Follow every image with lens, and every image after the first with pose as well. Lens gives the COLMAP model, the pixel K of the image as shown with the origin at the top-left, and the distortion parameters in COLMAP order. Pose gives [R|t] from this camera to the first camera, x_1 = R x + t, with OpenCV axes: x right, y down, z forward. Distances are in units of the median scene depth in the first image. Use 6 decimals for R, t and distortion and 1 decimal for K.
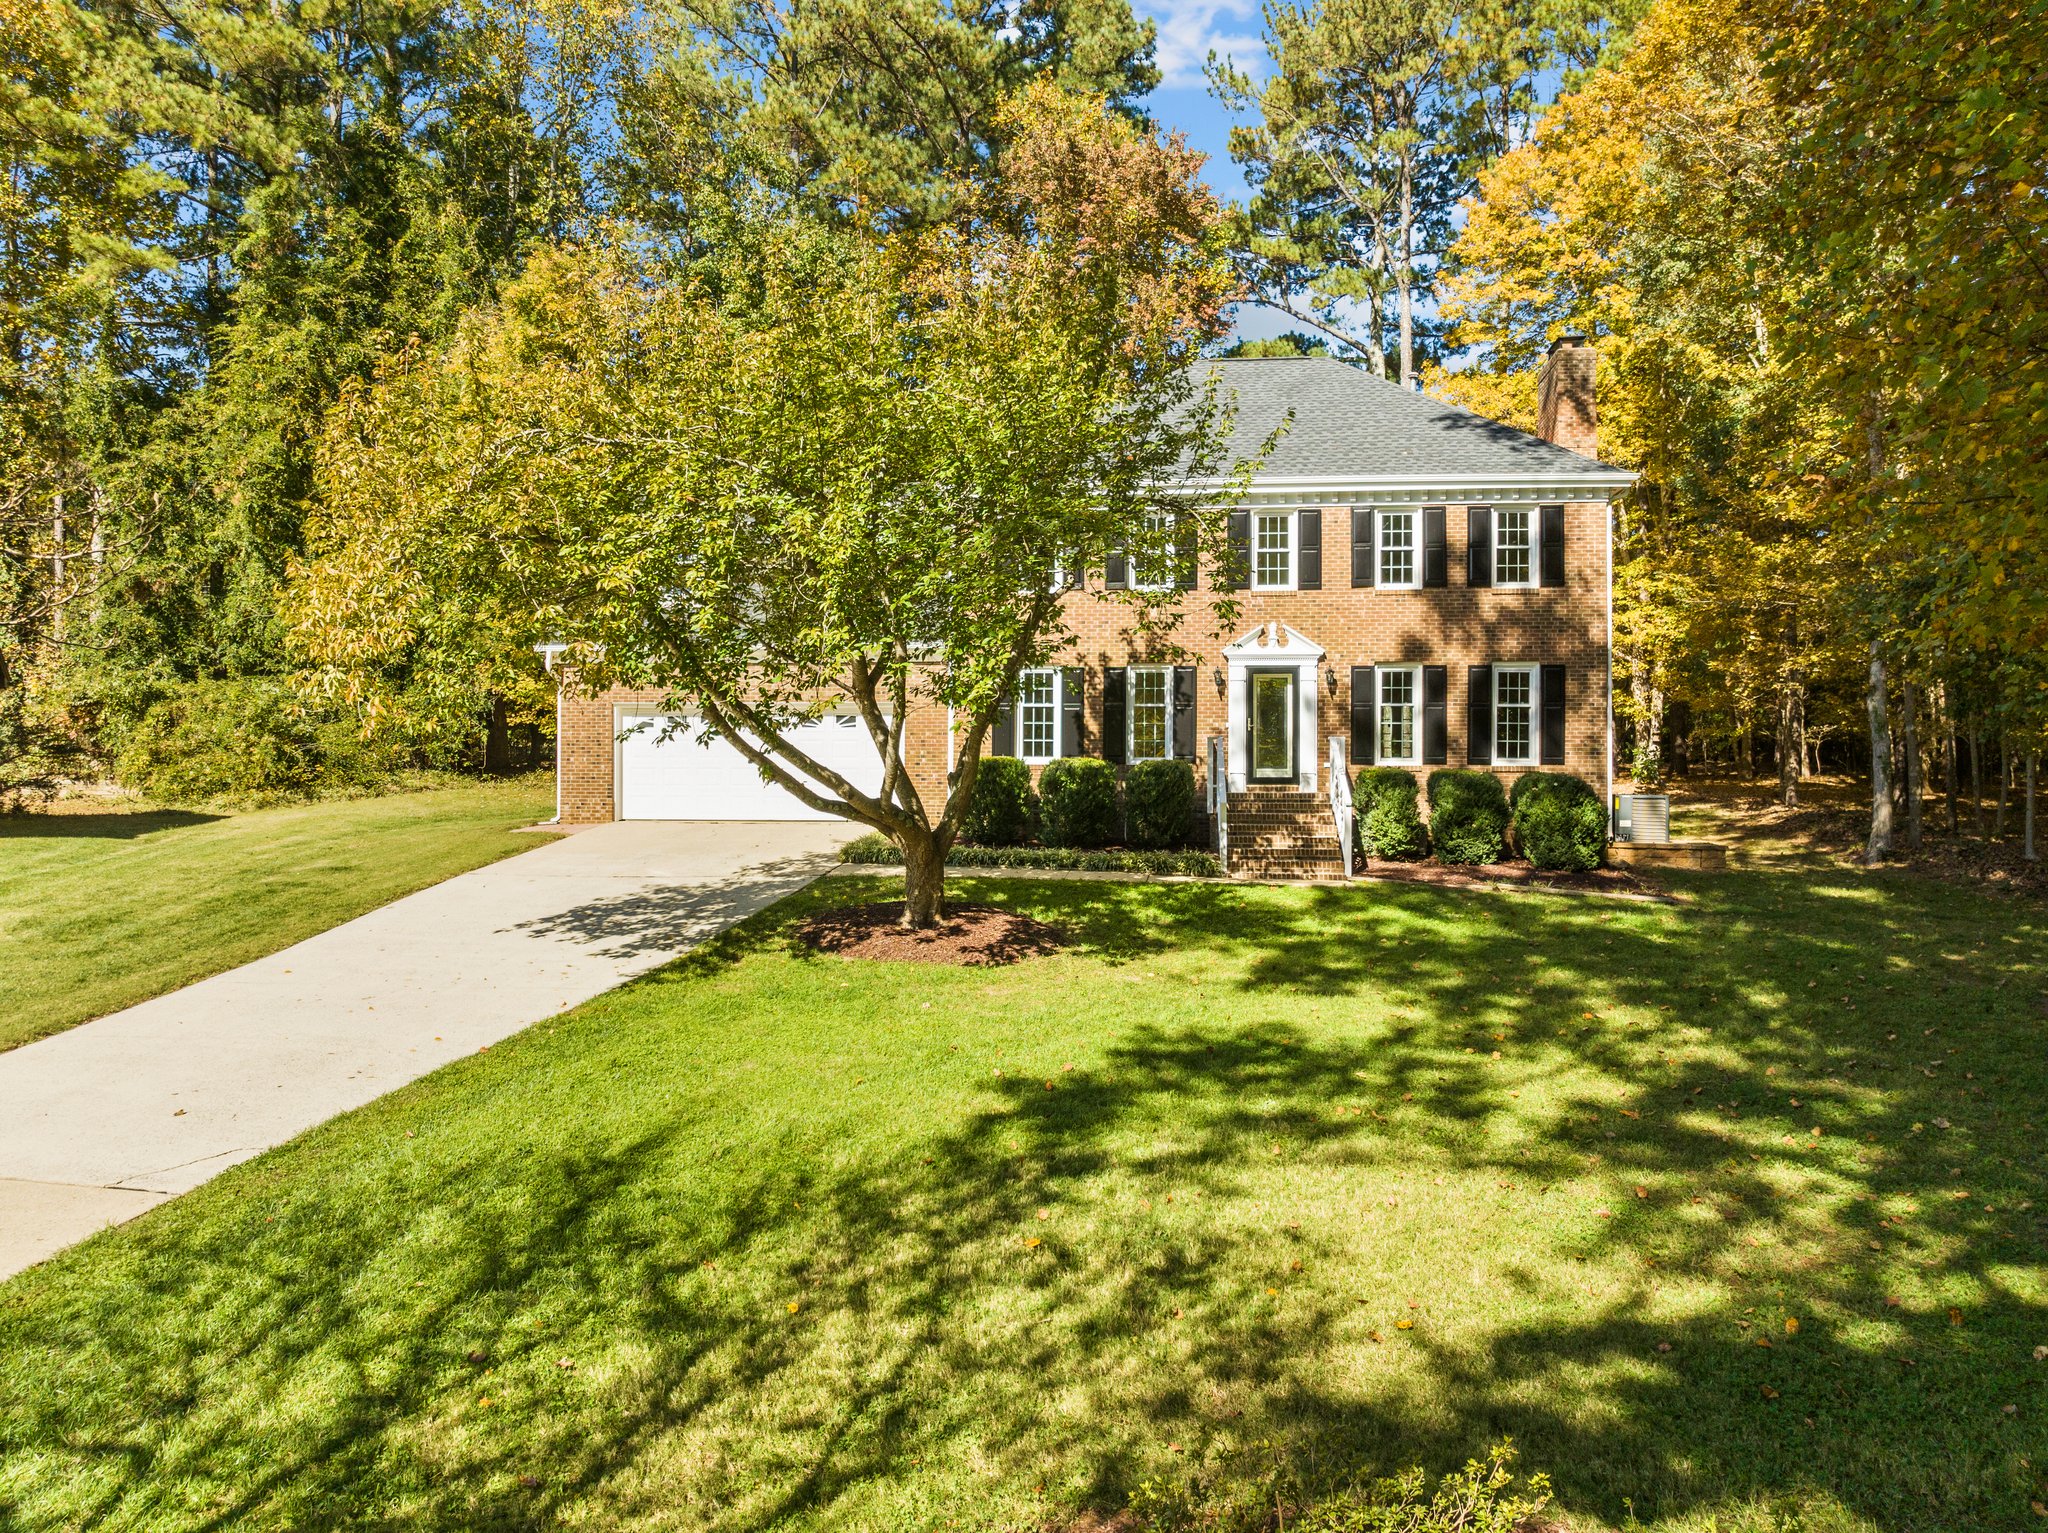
lens RADIAL K [[1460.1, 0, 1024.0], [0, 1460.1, 766.5], [0, 0, 1]] dist [-0.026348, 0.002447]
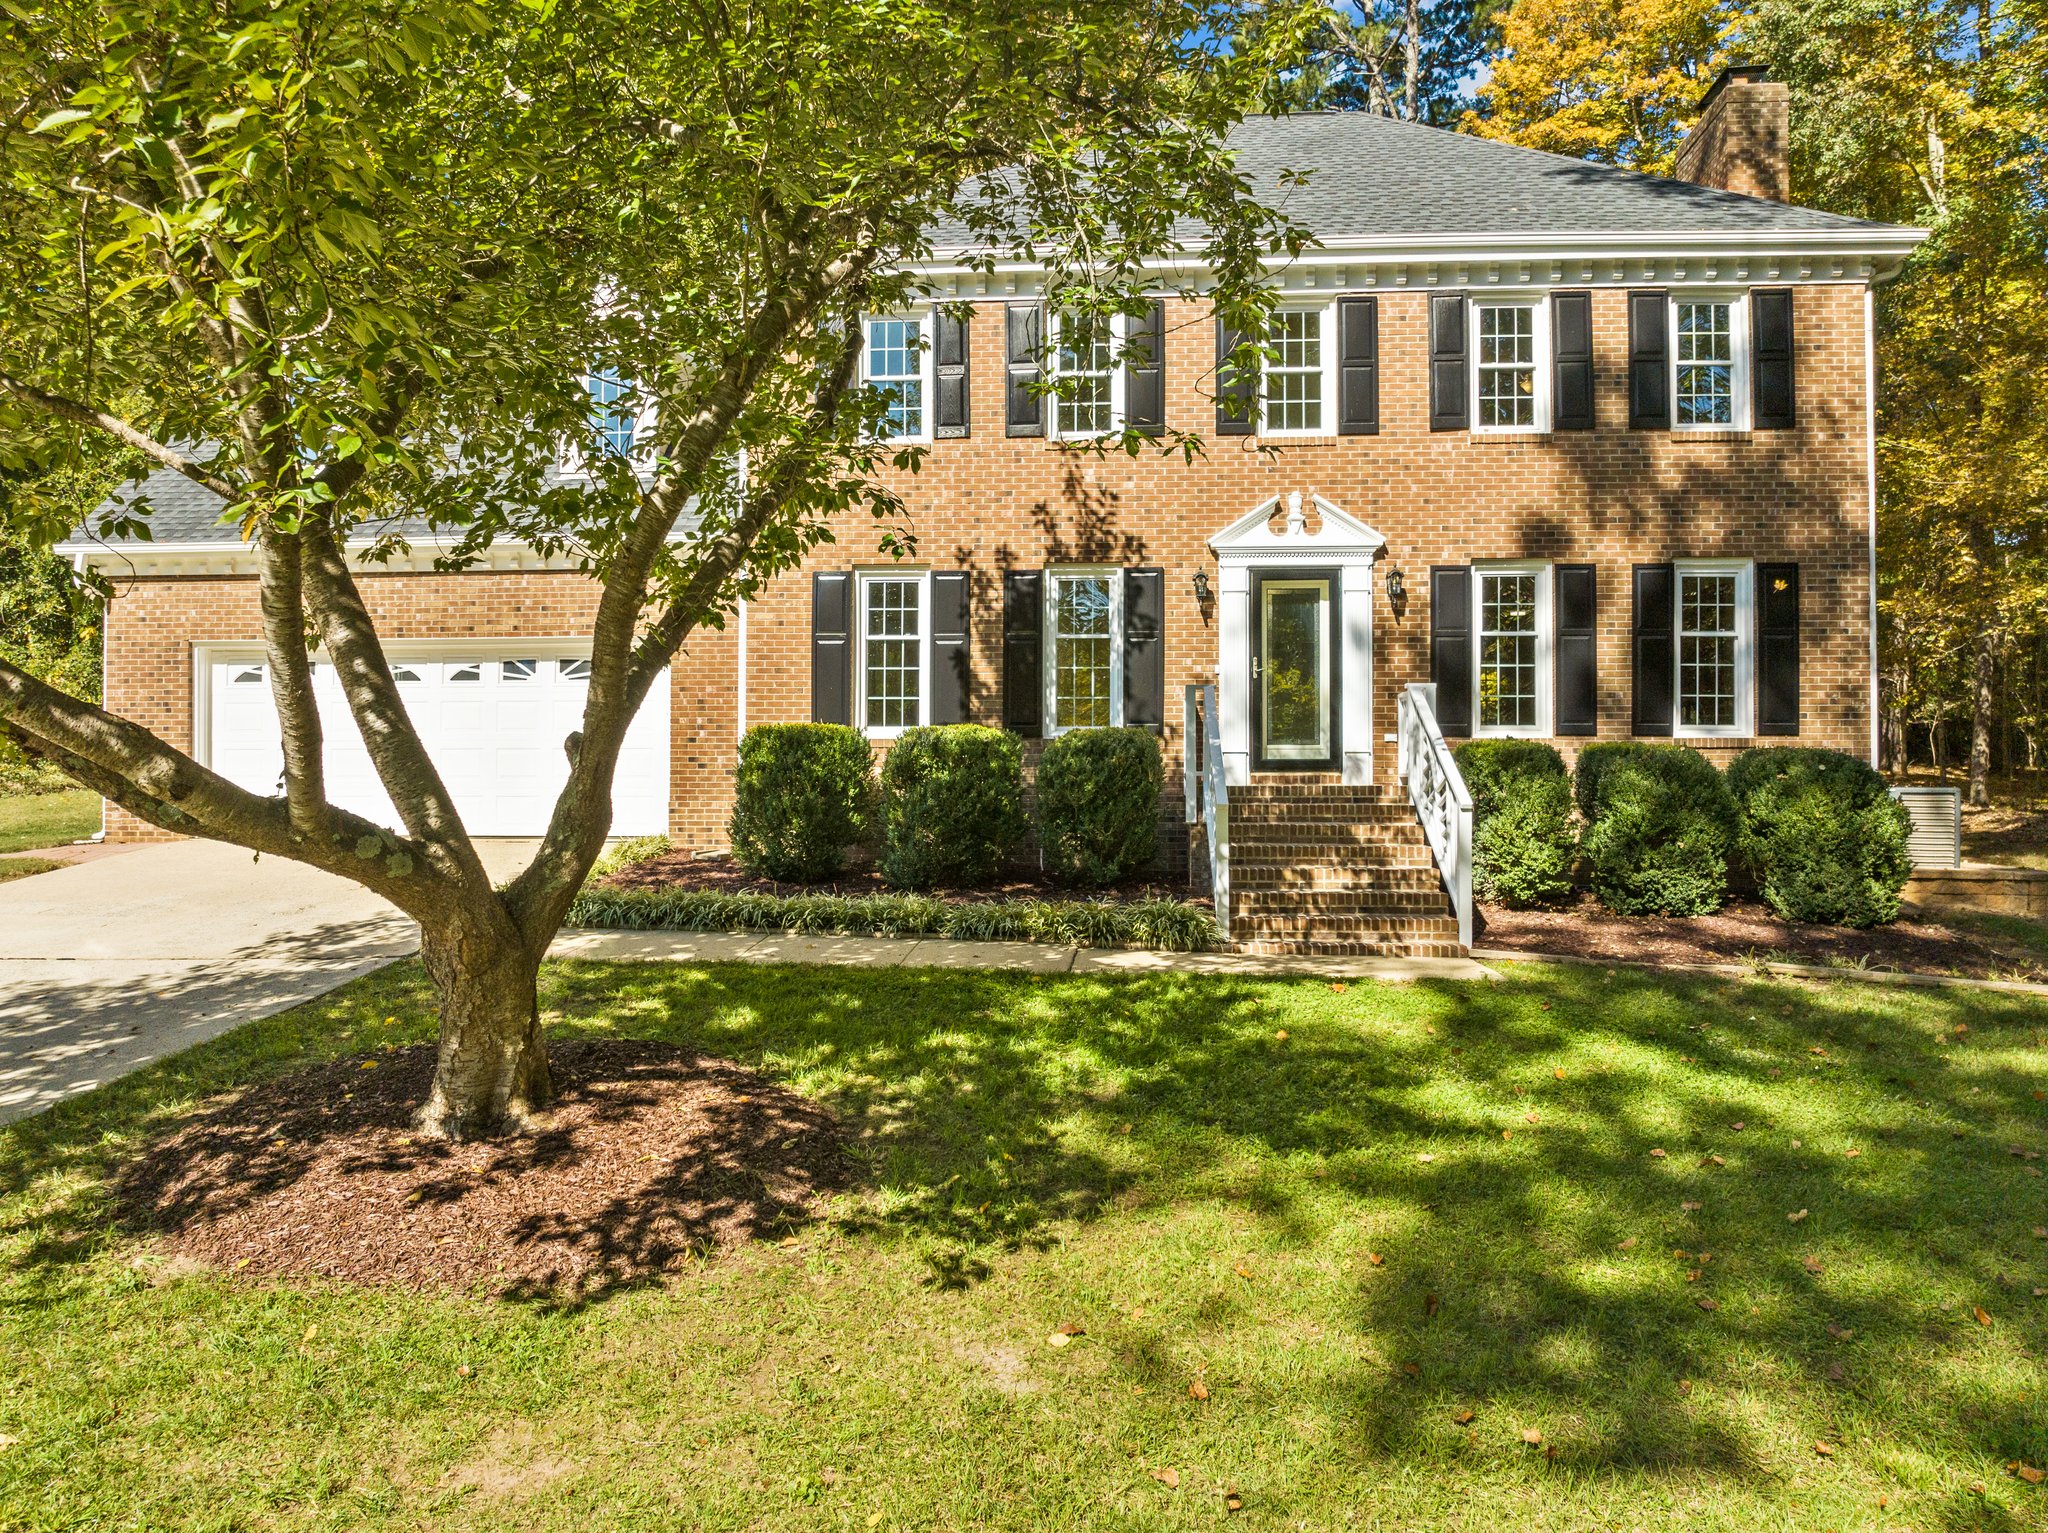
lens RADIAL K [[1460.1, 0, 1024.0], [0, 1460.1, 766.5], [0, 0, 1]] dist [-0.026348, 0.002447]
pose [[0.999388, -0.003374, 0.034815, 0.043204], [0.003380, 0.999994, -0.000104, 0.009961], [-0.034815, 0.000221, 0.999394, 0.431445]]
